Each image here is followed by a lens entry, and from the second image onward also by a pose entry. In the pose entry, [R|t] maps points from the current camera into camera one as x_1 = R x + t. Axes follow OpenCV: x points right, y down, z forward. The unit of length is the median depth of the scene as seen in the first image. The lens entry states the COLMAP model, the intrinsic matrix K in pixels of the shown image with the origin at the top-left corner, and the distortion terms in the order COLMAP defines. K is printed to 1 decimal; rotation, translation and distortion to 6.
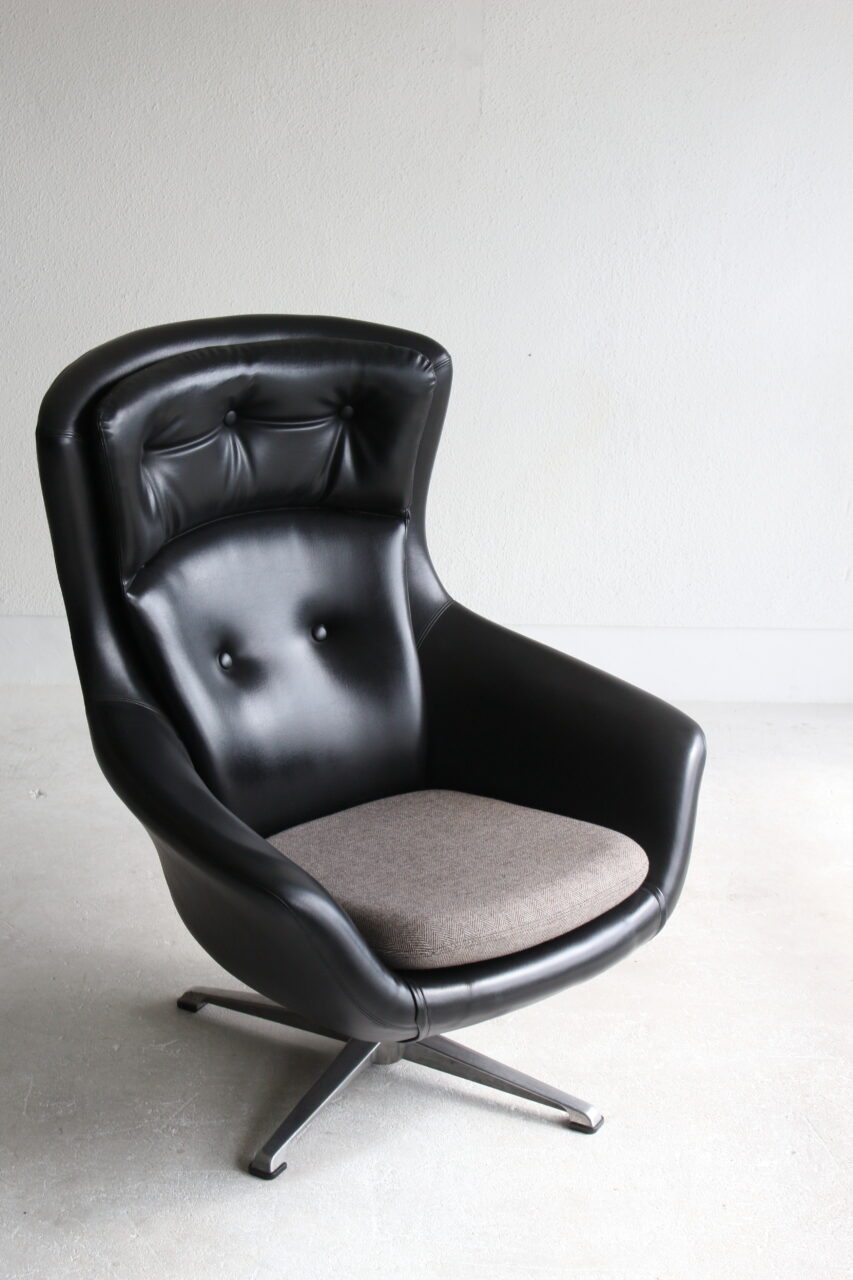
lens RADIAL K [[2337.1, 0, 426.5], [0, 2337.1, 640.0], [0, 0, 1]] dist [0.044838, 0.133736]
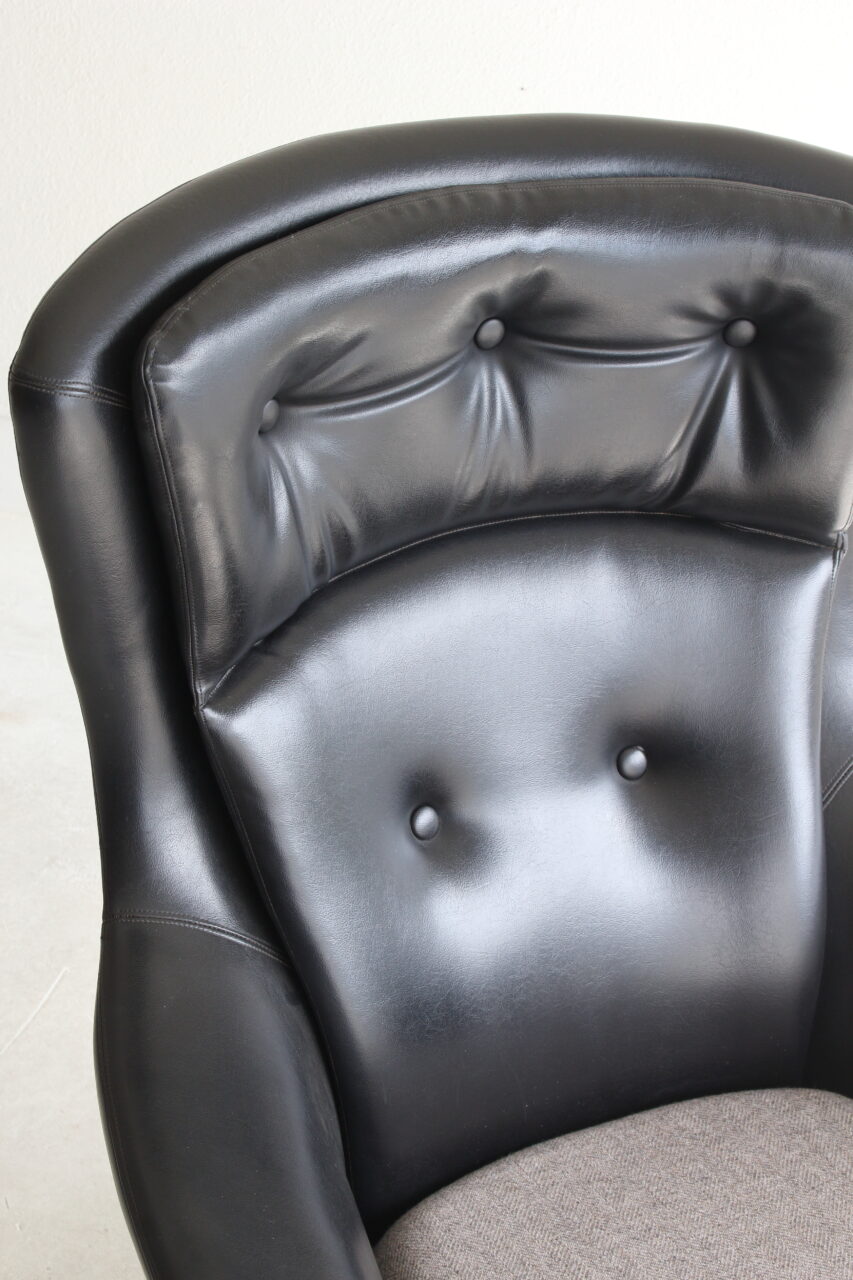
lens RADIAL K [[2309.0, 0, 426.5], [0, 2309.0, 640.0], [0, 0, 1]] dist [-0.061103, -0.120768]
pose [[0.970263, 0.136654, -0.199787, 0.007484], [-0.104784, 0.981172, 0.162240, -0.109990], [0.218196, -0.136481, 0.966314, 0.534400]]
